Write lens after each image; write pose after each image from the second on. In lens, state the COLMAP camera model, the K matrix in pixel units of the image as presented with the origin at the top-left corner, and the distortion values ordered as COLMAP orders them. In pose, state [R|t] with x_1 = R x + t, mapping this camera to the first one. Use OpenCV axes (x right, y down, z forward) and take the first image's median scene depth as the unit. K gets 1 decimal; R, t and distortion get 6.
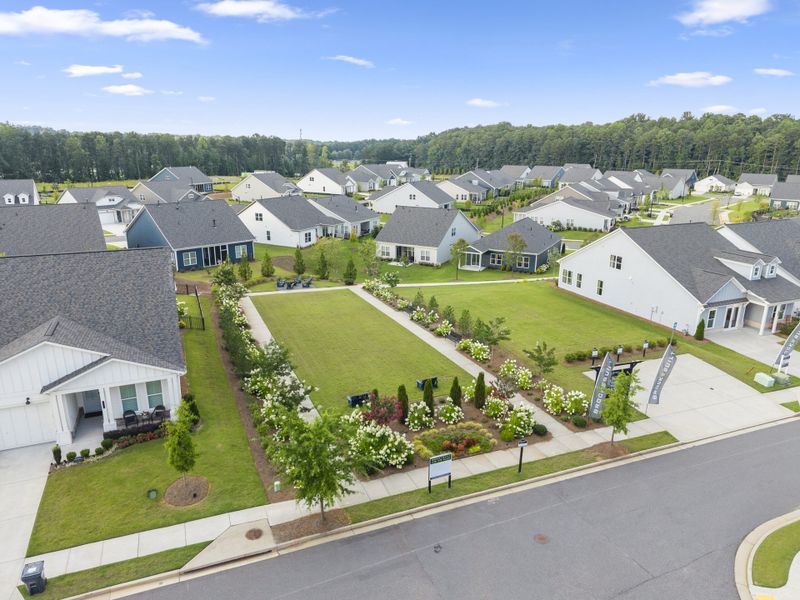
lens RADIAL K [[530.7, 0, 400.0], [0, 530.7, 300.0], [0, 0, 1]] dist [0.059981, -0.063340]
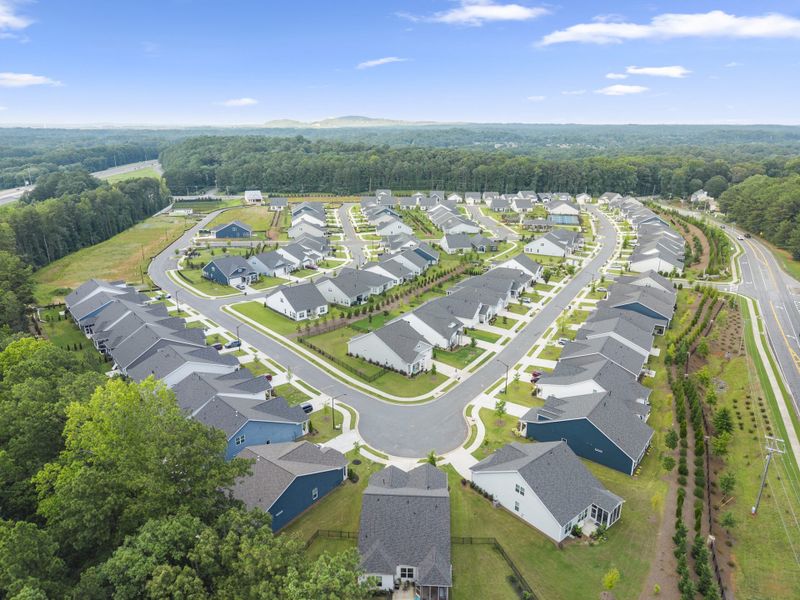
lens RADIAL K [[530.7, 0, 400.0], [0, 530.7, 300.0], [0, 0, 1]] dist [0.059981, -0.063340]
pose [[0.793135, -0.199990, 0.575274, -2.009196], [0.181308, 0.979257, 0.090460, -0.147075], [-0.581433, 0.032555, 0.812943, -1.219493]]
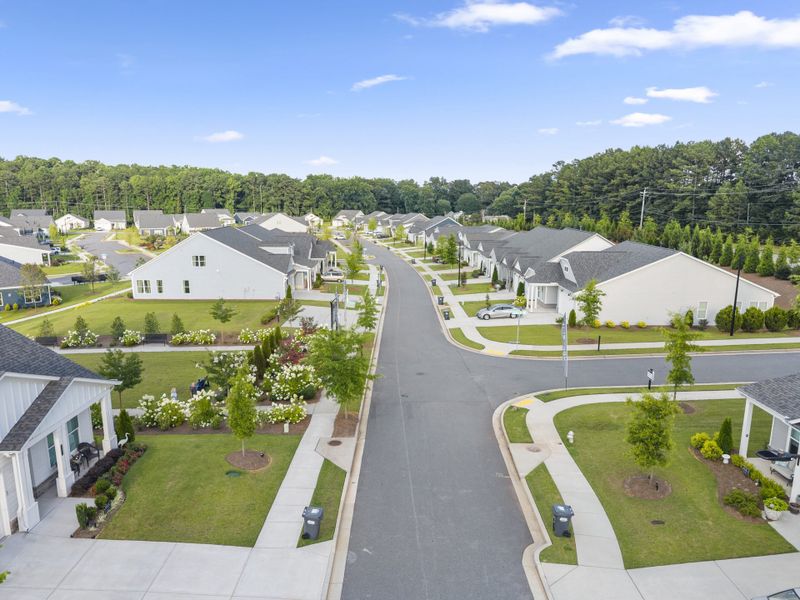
lens RADIAL K [[530.7, 0, 400.0], [0, 530.7, 300.0], [0, 0, 1]] dist [0.059981, -0.063340]
pose [[0.399250, -0.185671, 0.897845, -0.297368], [0.260846, 0.961814, 0.082907, 0.017837], [-0.878953, 0.201099, 0.432436, 0.073664]]
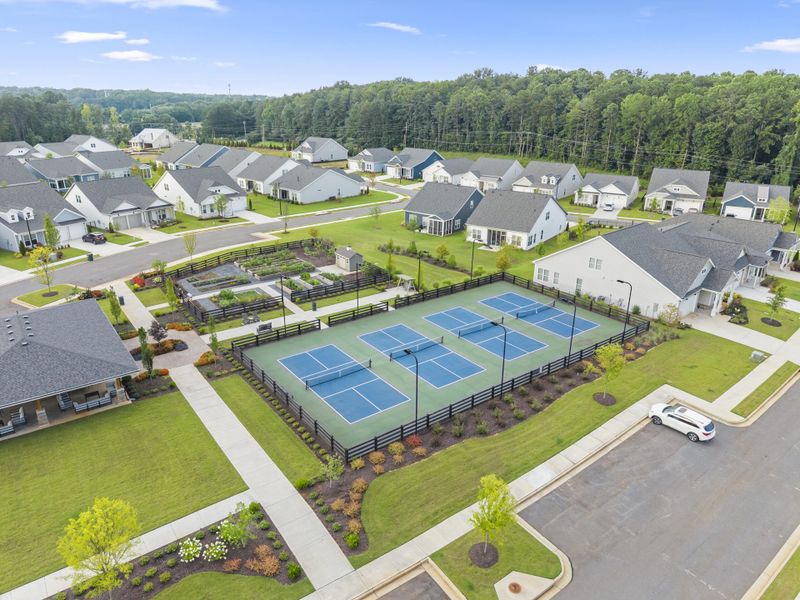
lens RADIAL K [[530.7, 0, 400.0], [0, 530.7, 300.0], [0, 0, 1]] dist [0.059981, -0.063340]
pose [[0.999936, 0.005272, -0.010040, 1.326456], [-0.004518, 0.997266, 0.073756, -0.248184], [0.010402, -0.073706, 0.997226, 0.716810]]
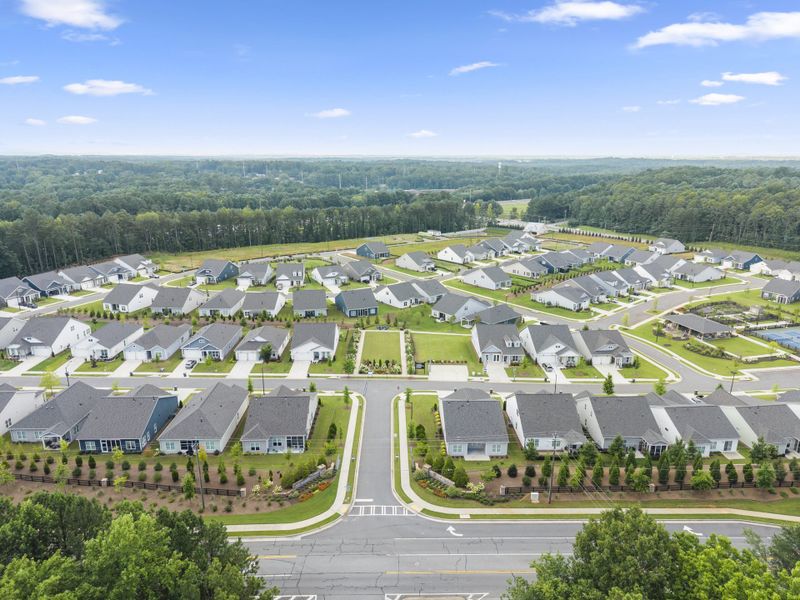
lens RADIAL K [[530.7, 0, 400.0], [0, 530.7, 300.0], [0, 0, 1]] dist [0.059981, -0.063340]
pose [[0.924525, 0.092374, -0.369758, 0.668090], [-0.100579, 0.994925, -0.002929, -0.131157], [0.367611, 0.039898, 0.929123, -1.160675]]
